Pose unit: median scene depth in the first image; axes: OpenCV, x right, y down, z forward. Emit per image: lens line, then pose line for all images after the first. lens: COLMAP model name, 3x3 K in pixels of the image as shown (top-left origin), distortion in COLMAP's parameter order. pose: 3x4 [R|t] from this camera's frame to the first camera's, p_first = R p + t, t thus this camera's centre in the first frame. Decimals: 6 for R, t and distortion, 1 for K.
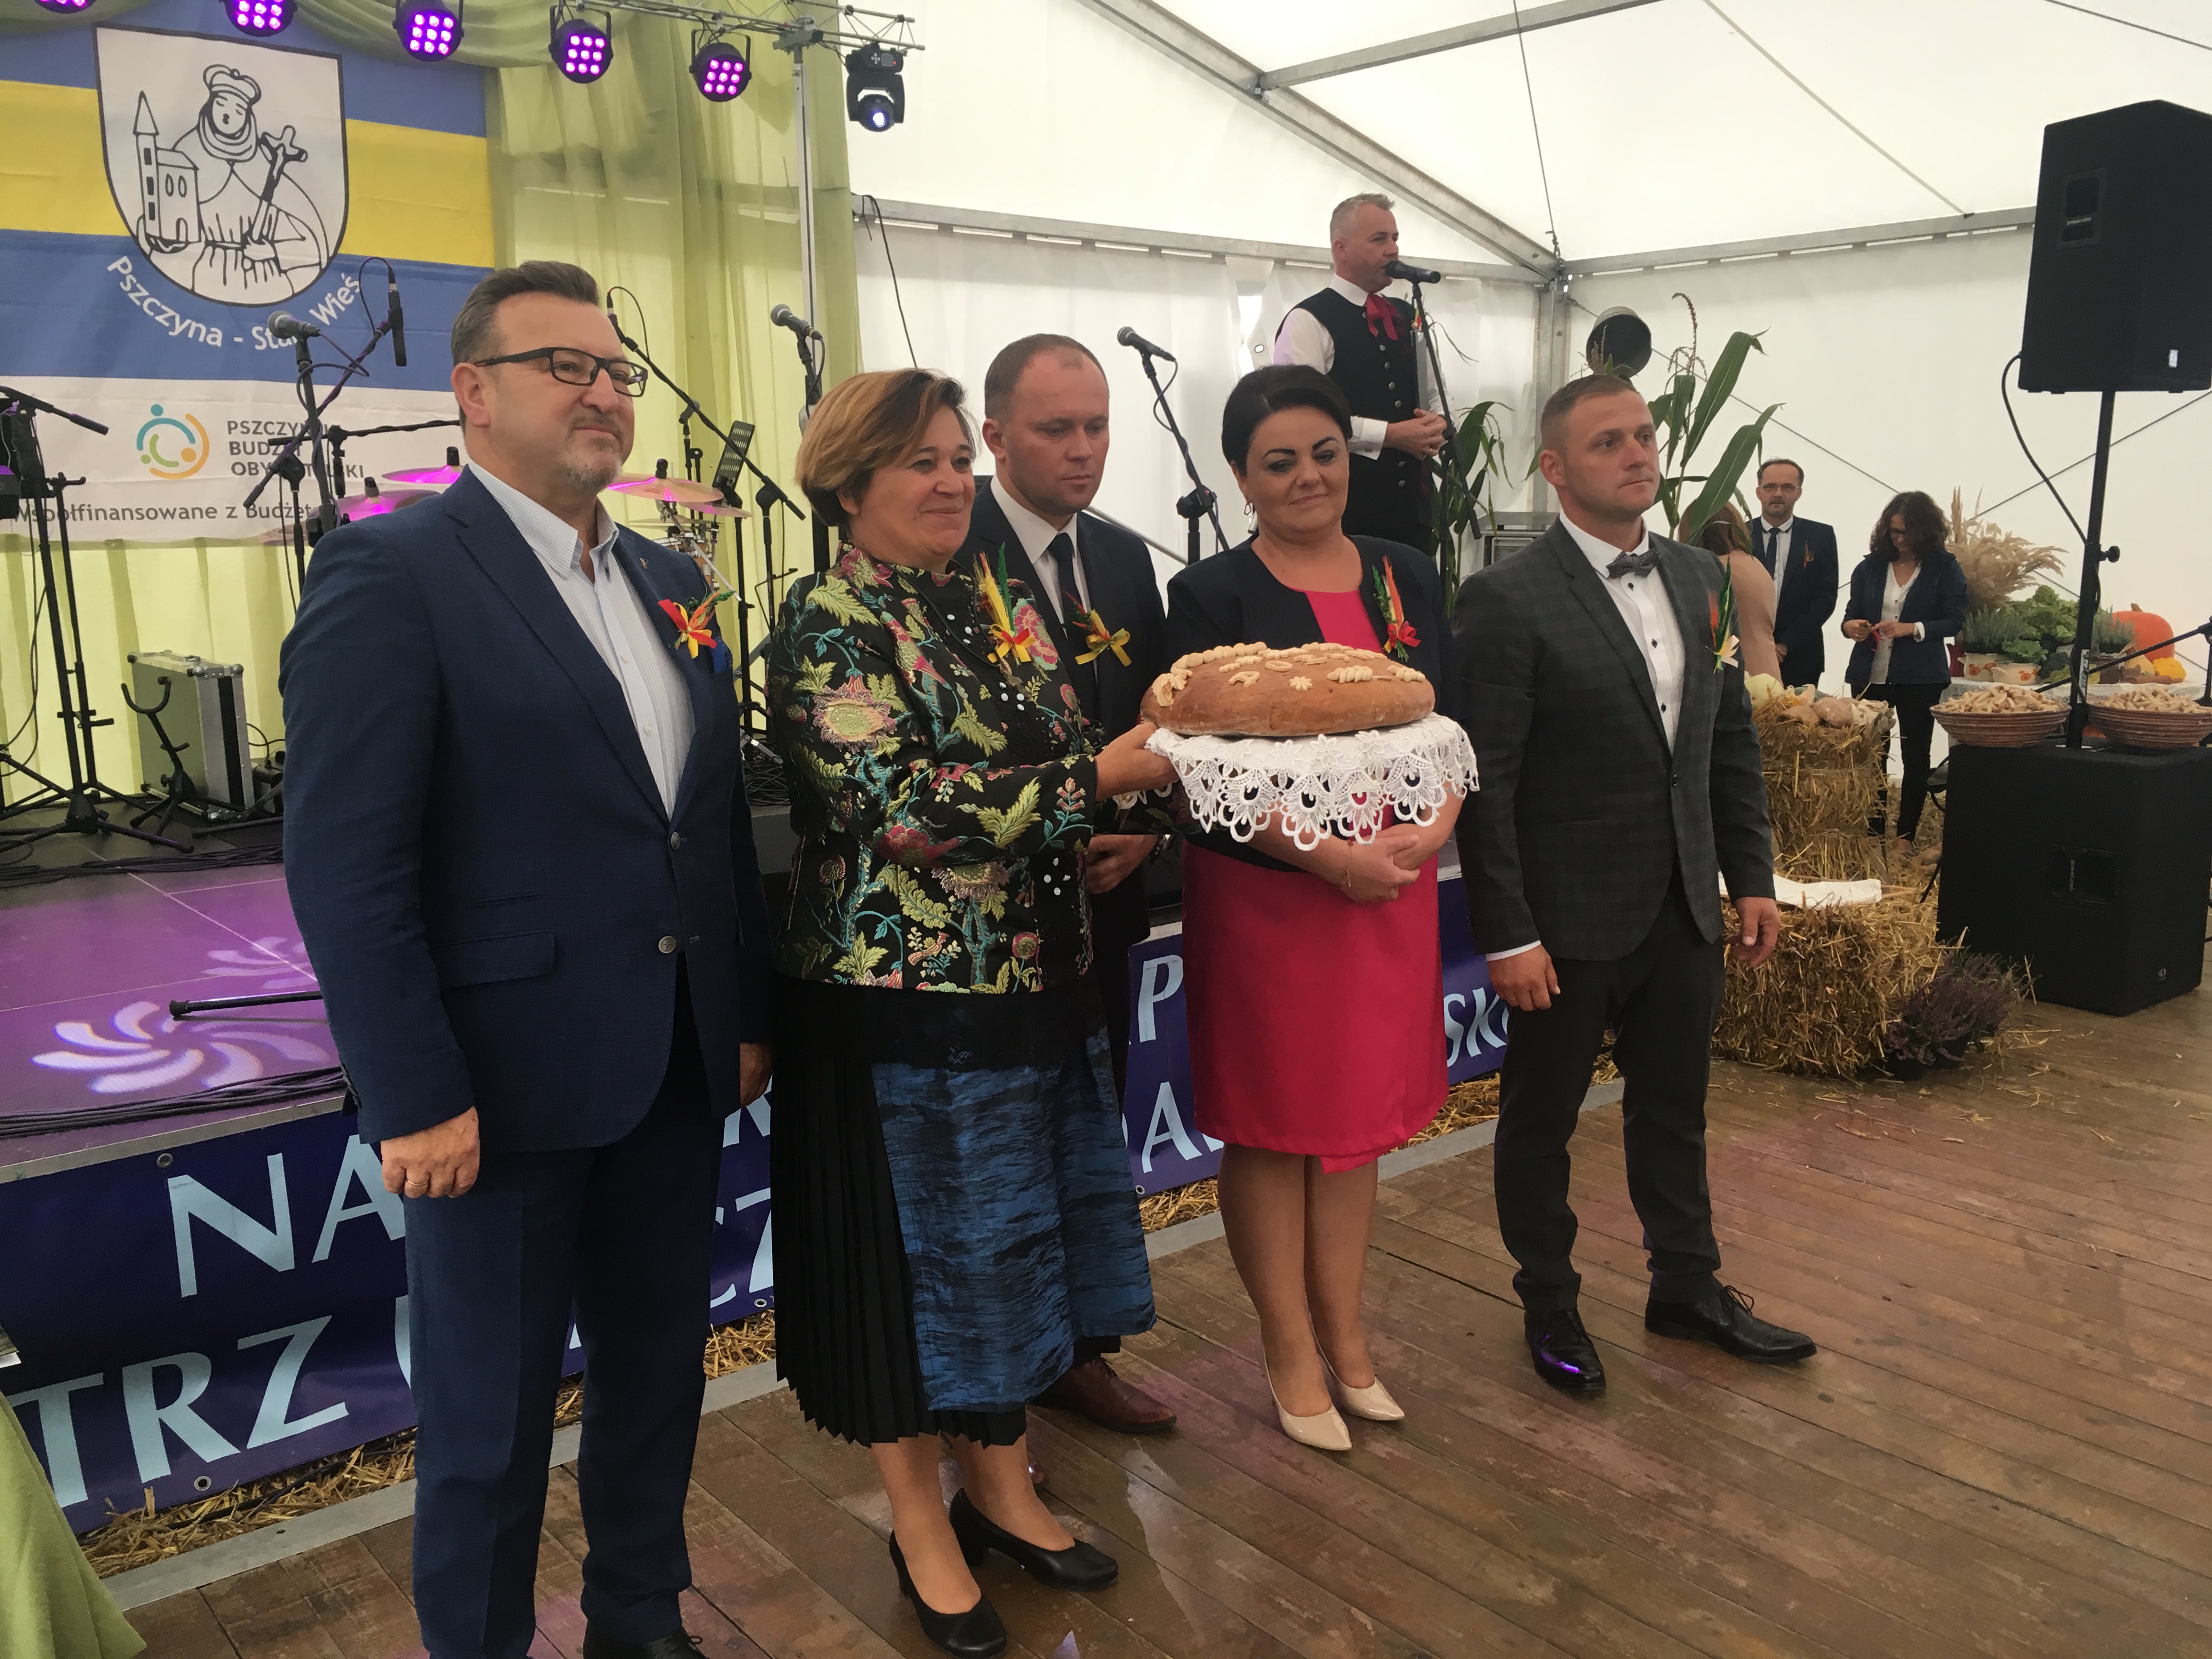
lens RADIAL K [[1886.1, 0, 1097.2], [0, 1886.1, 838.6], [0, 0, 1]] dist [0.091833, -0.122912]
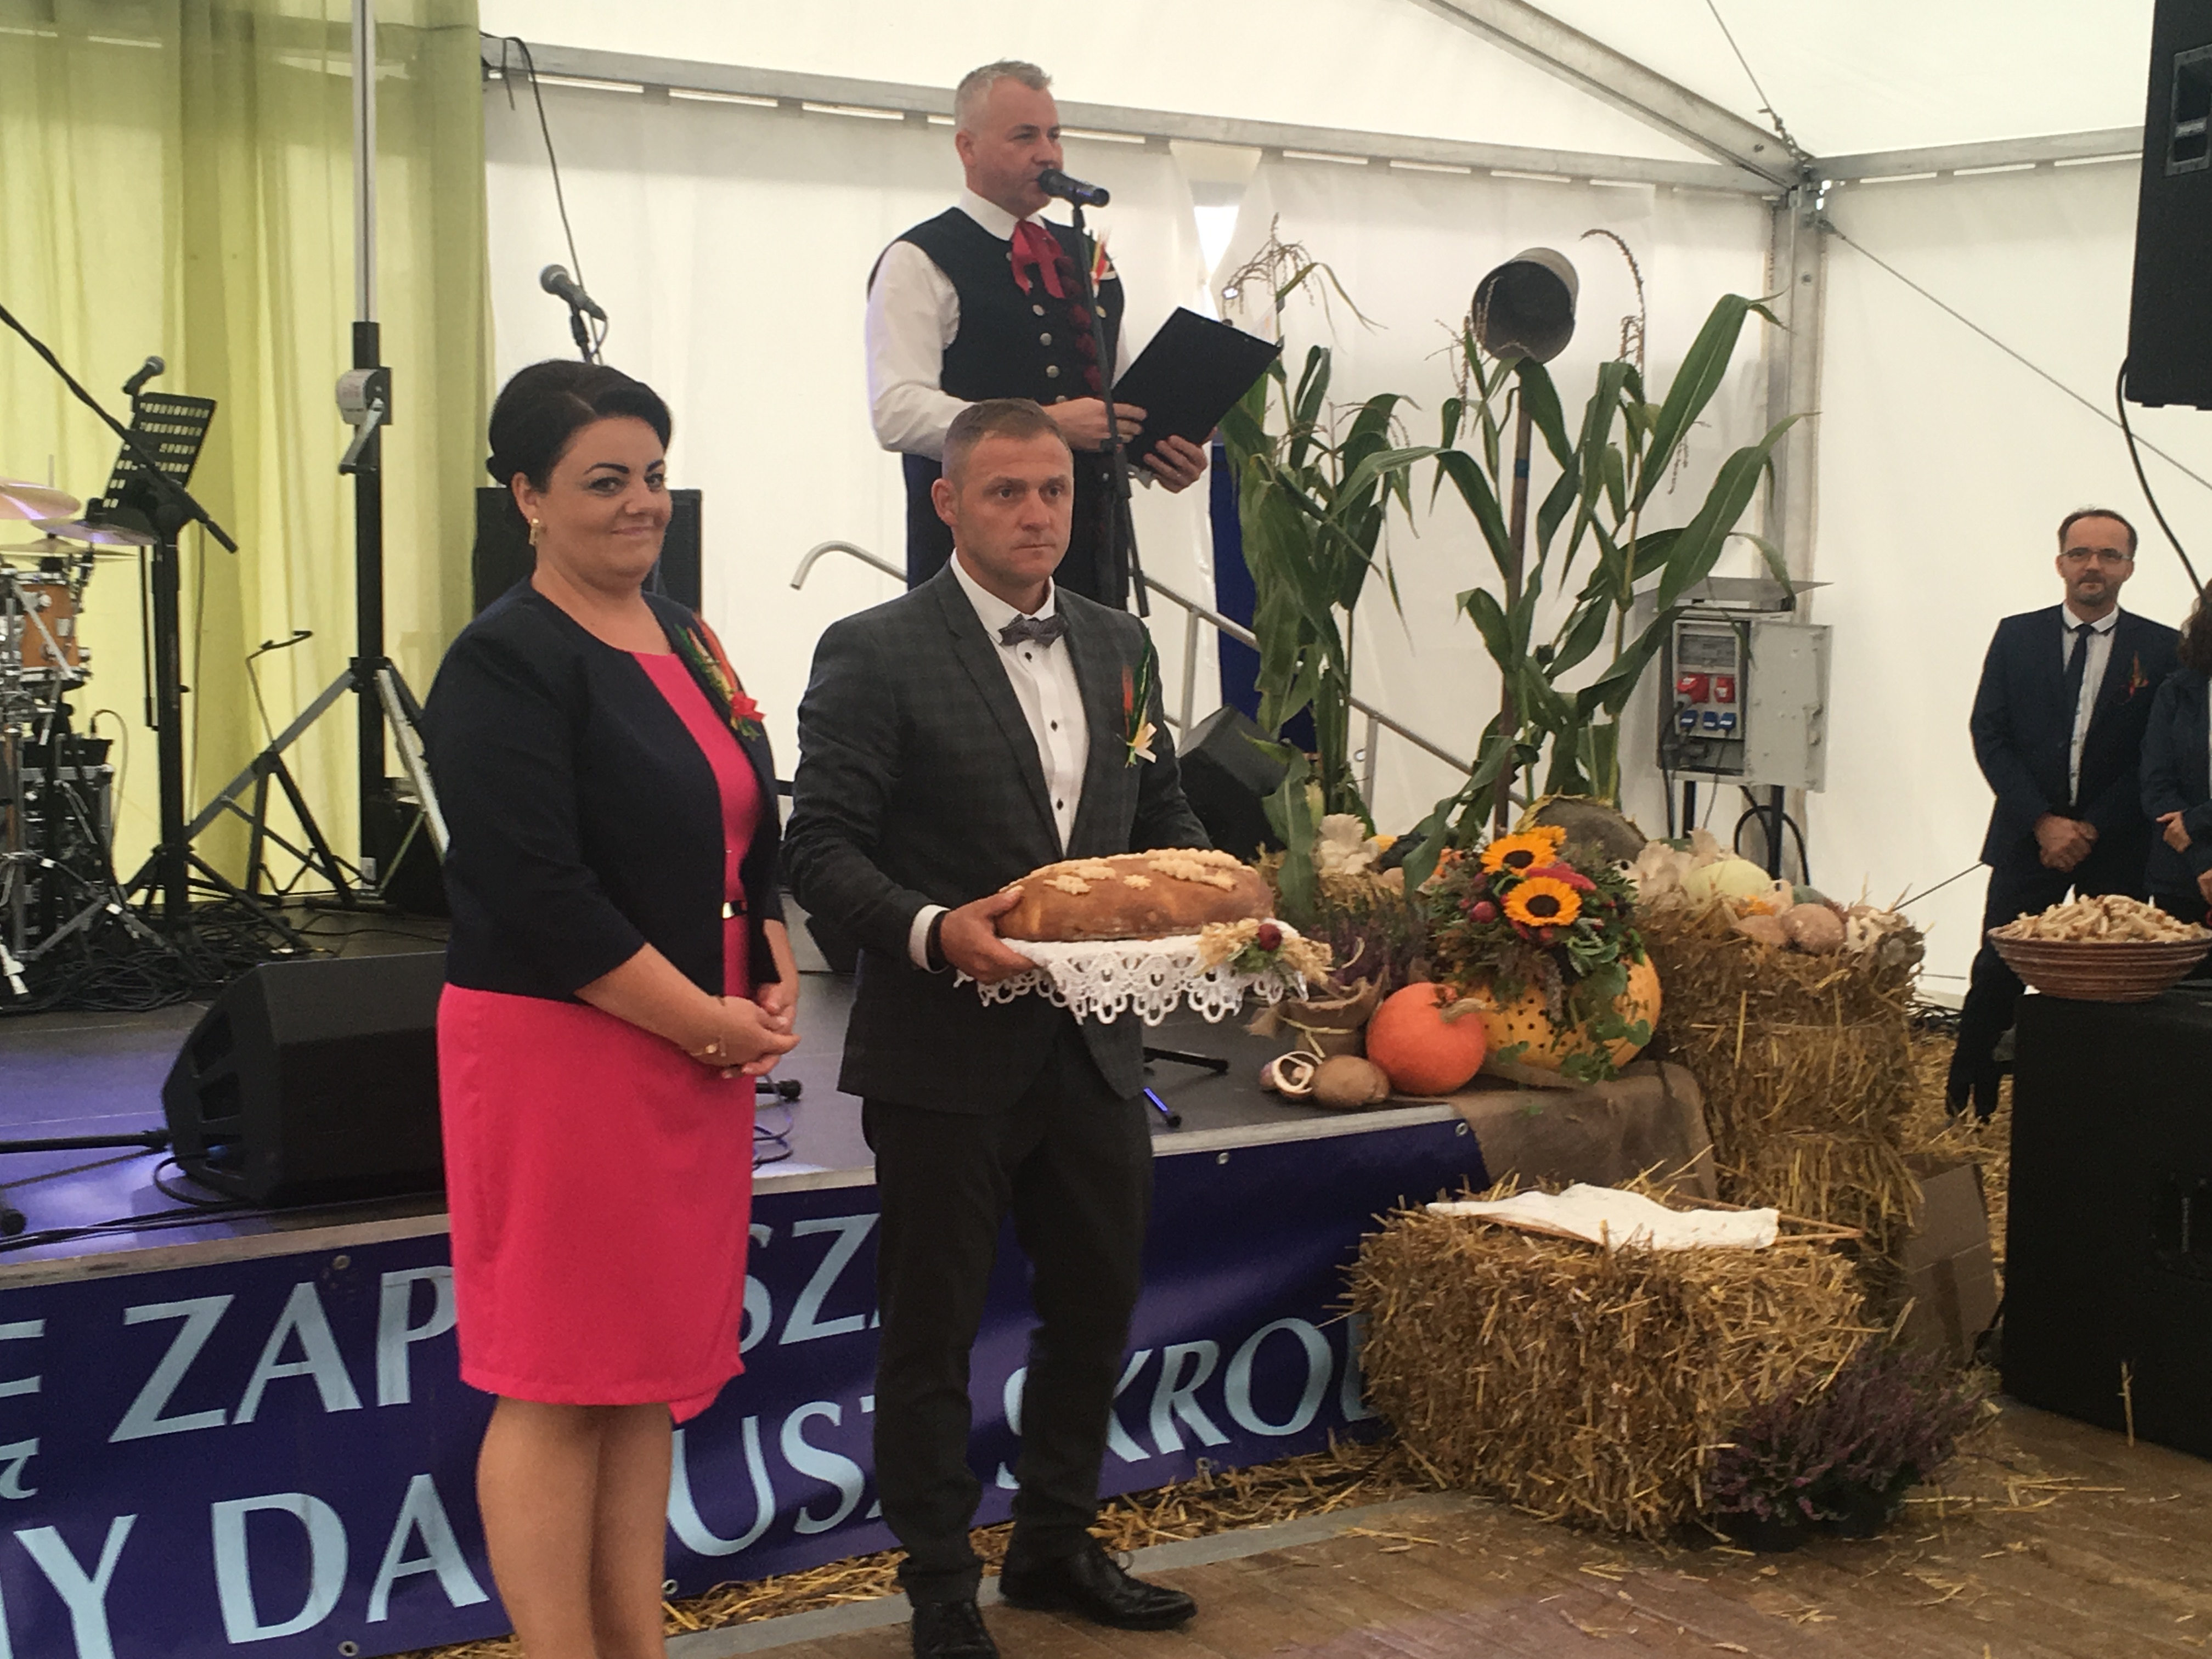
lens RADIAL K [[3365.1, 0, 1082.7], [0, 3365.1, 834.1], [0, 0, 1]] dist [0.060942, 0.000000]
pose [[0.994105, 0.038060, -0.101524, 0.224408], [-0.046753, 0.995311, -0.084672, 0.003299], [0.097825, 0.088920, 0.991223, -0.053258]]
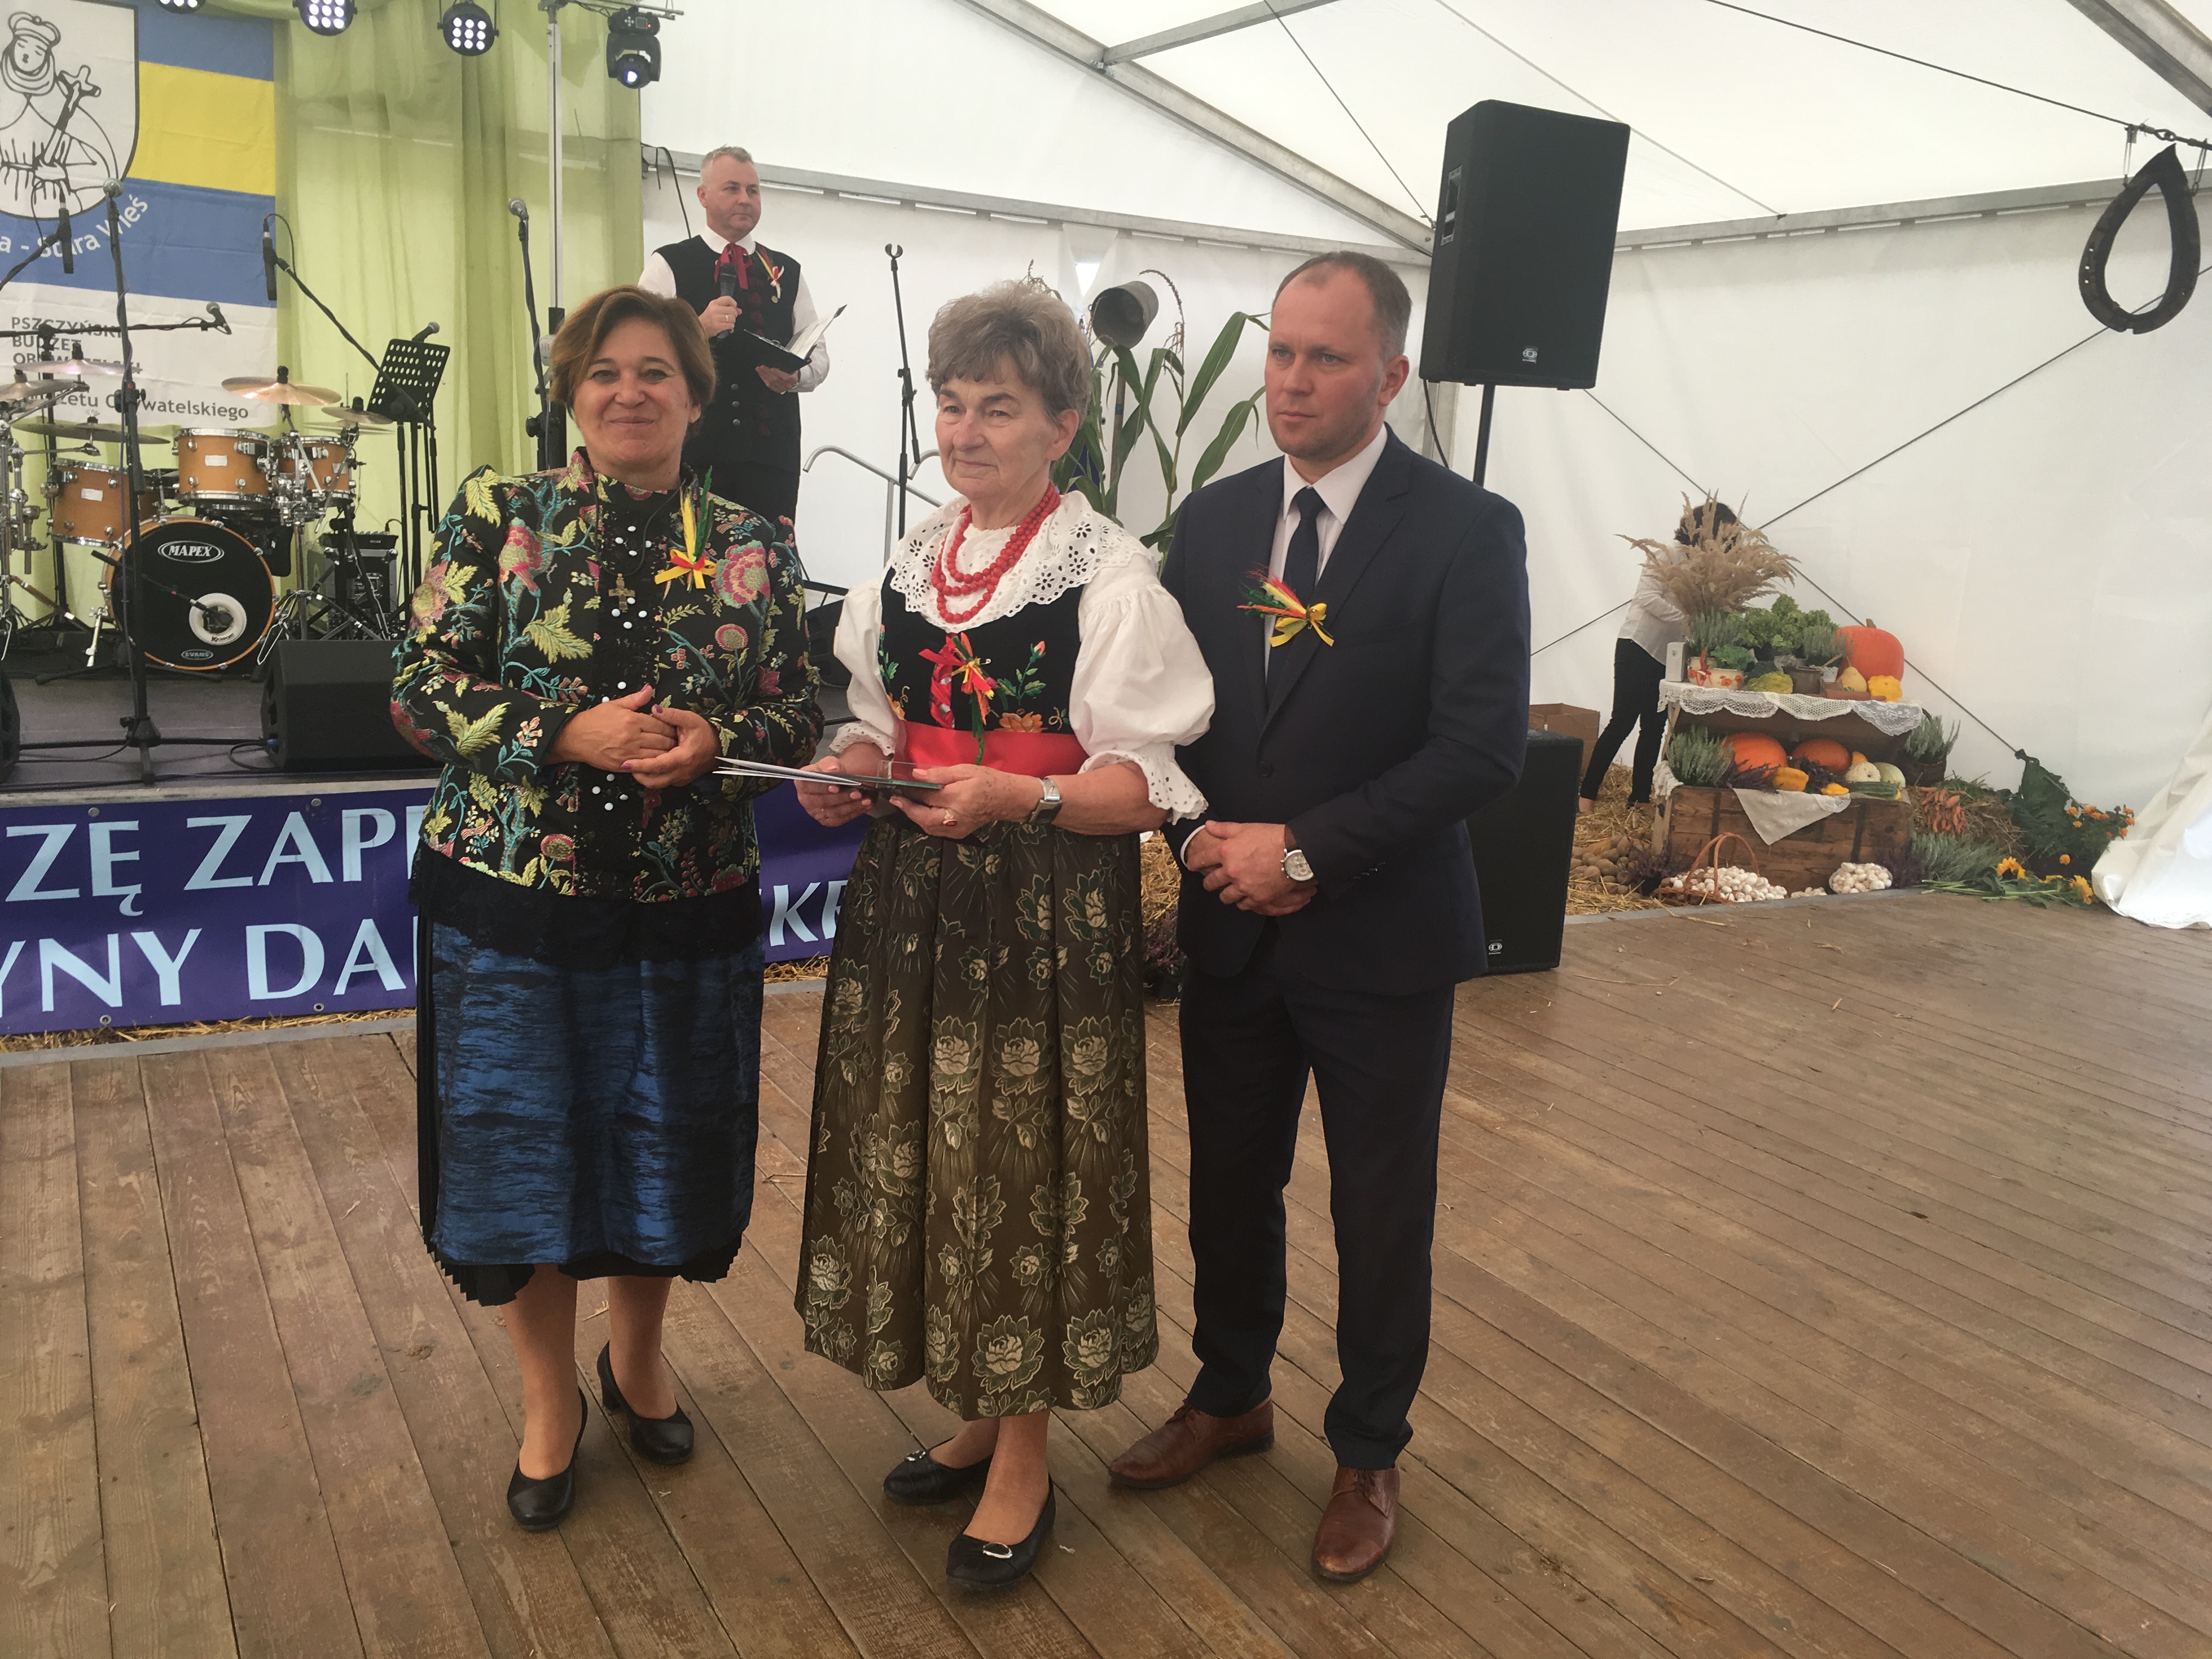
lens RADIAL K [[1886.1, 0, 1094.0], [0, 1886.1, 831.2], [0, 0, 1]] dist [0.091833, -0.122912]
pose [[0.981065, 0.099283, -0.166297, 0.418035], [-0.097291, 0.995053, 0.020103, 0.006269], [0.167470, -0.003543, 0.985871, -0.043529]]
